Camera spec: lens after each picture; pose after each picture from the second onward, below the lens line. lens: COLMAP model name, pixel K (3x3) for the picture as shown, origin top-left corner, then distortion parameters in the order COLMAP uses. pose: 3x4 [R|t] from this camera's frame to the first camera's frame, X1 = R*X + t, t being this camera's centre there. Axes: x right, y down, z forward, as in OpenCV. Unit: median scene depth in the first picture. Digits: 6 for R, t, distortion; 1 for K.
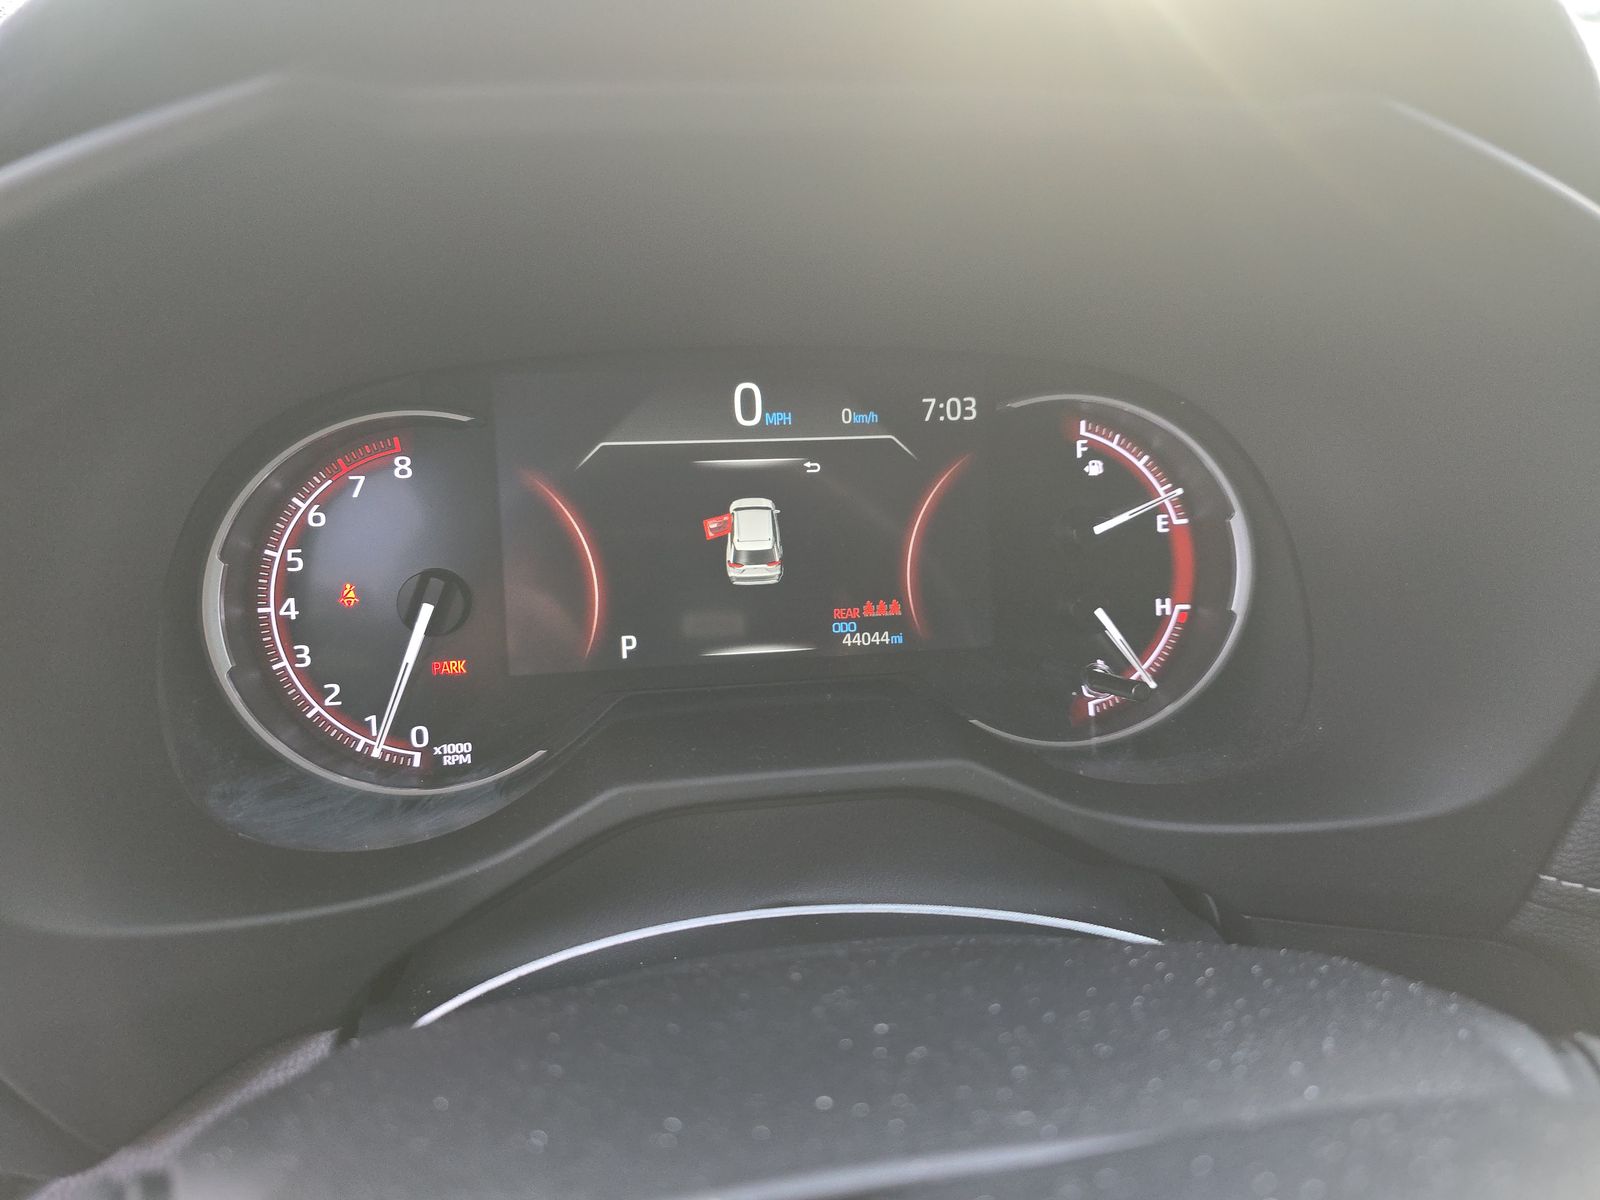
lens RADIAL K [[1057.0, 0, 796.8], [0, 1057.0, 593.7], [0, 0, 1]] dist [0.039566, -0.000676]
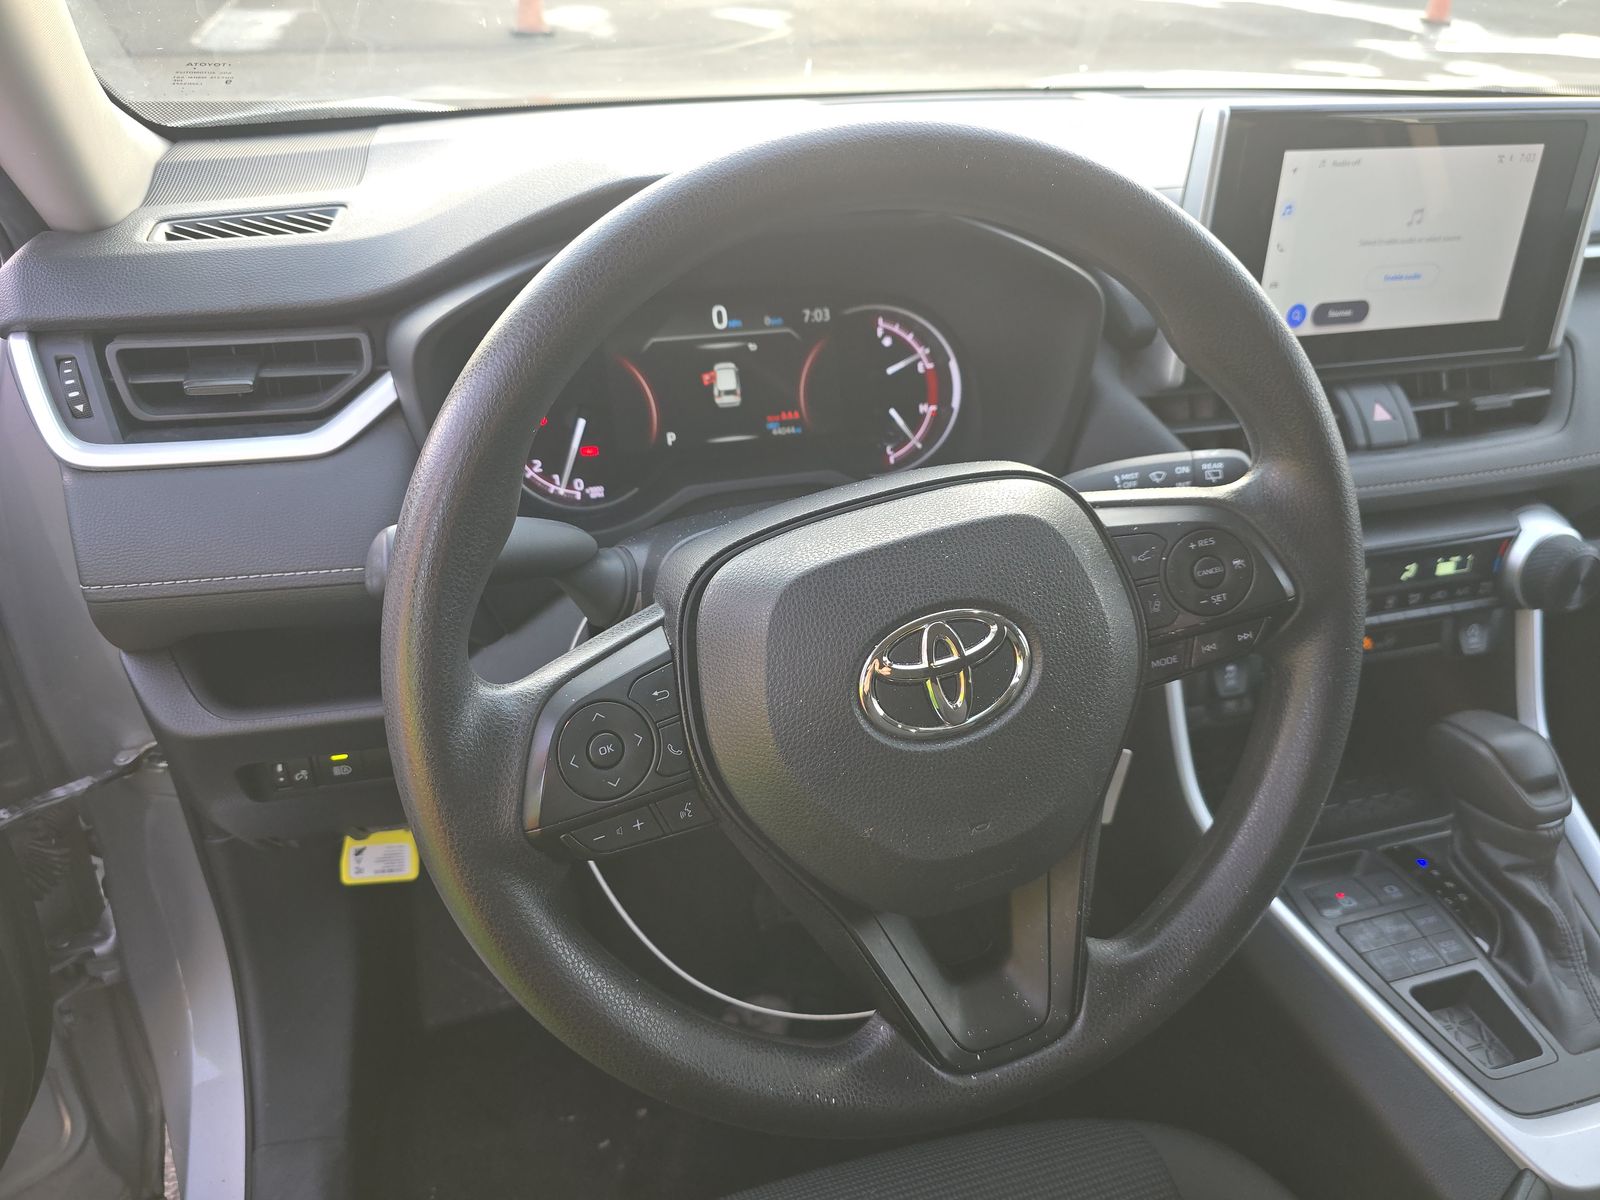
lens RADIAL K [[1057.0, 0, 800.2], [0, 1057.0, 605.7], [0, 0, 1]] dist [0.039566, -0.000676]
pose [[0.990202, -0.075131, 0.117711, -0.173766], [0.062088, 0.991902, 0.110798, 0.157221], [-0.125082, -0.102404, 0.986848, -1.097478]]
